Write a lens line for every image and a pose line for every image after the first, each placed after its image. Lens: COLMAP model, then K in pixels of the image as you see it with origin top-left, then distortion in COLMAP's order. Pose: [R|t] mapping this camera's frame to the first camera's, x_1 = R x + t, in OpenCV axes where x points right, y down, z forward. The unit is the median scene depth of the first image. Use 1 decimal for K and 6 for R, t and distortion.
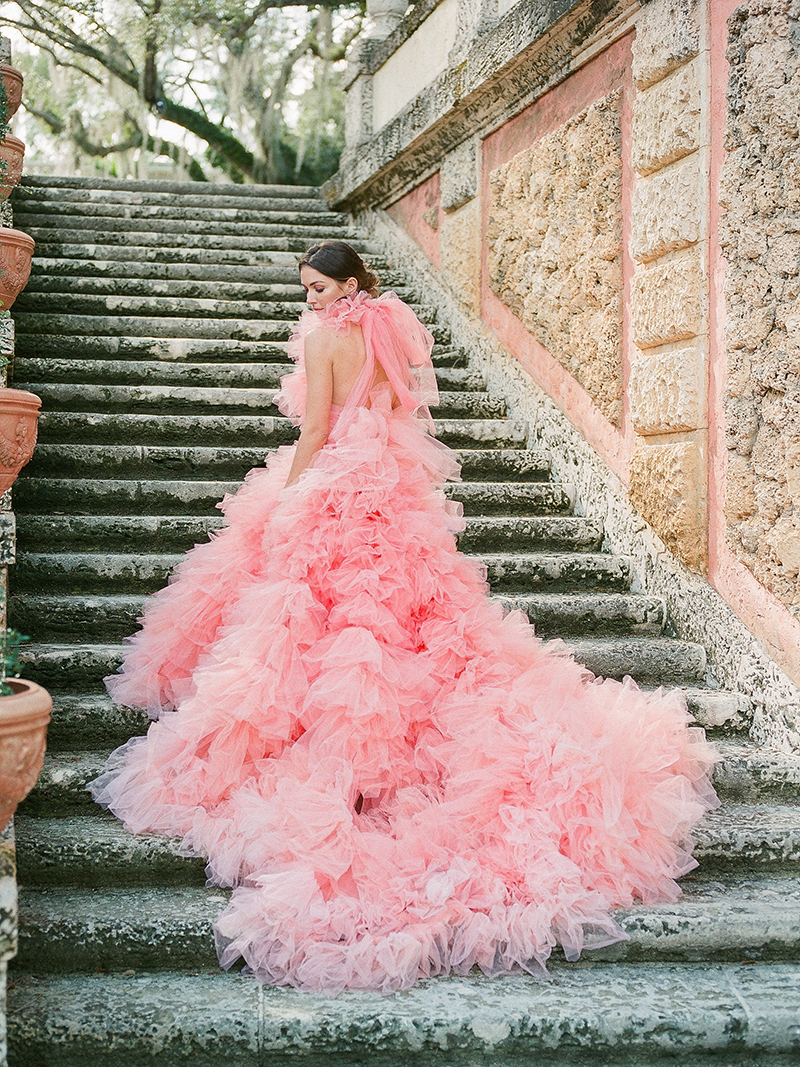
lens RADIAL K [[1706.3, 0, 370.3], [0, 1706.3, 535.4], [0, 0, 1]] dist [0.003329, -0.079671]
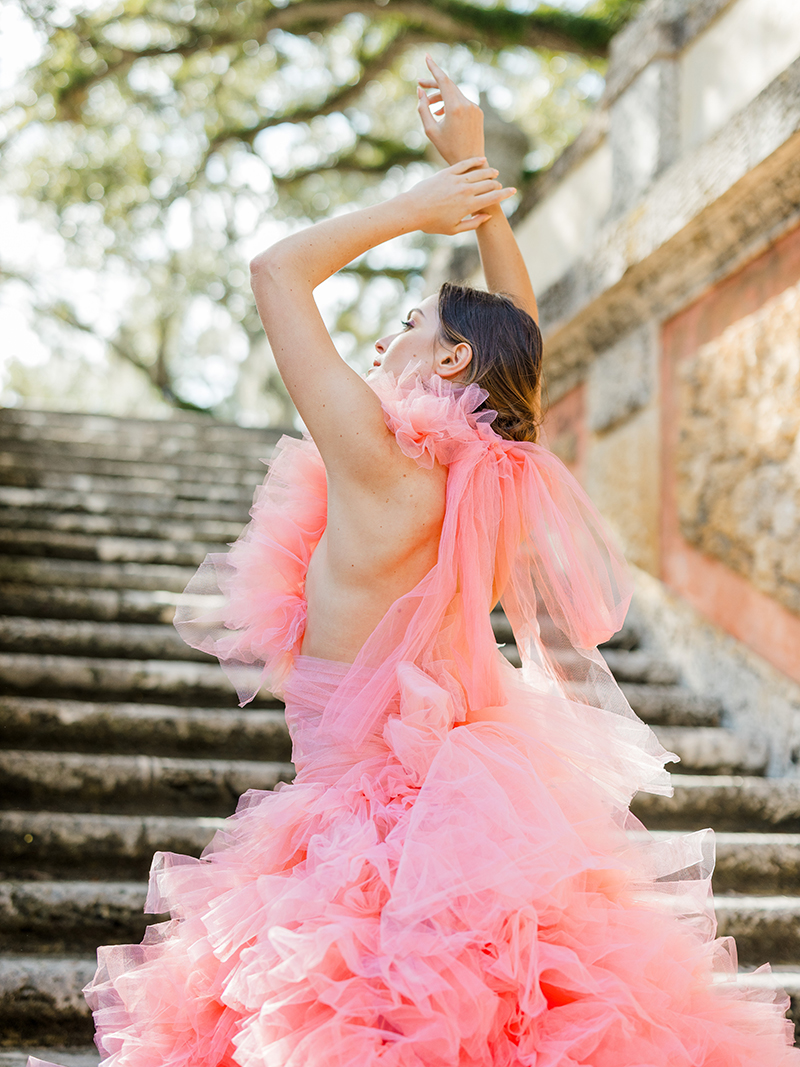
lens RADIAL K [[1706.3, 0, 370.3], [0, 1706.3, 535.4], [0, 0, 1]] dist [0.003329, -0.079671]
pose [[0.999749, 0.022193, 0.002929, -0.055465], [-0.021201, 0.980700, -0.194363, -0.014104], [-0.007186, 0.194253, 0.980925, 0.370459]]
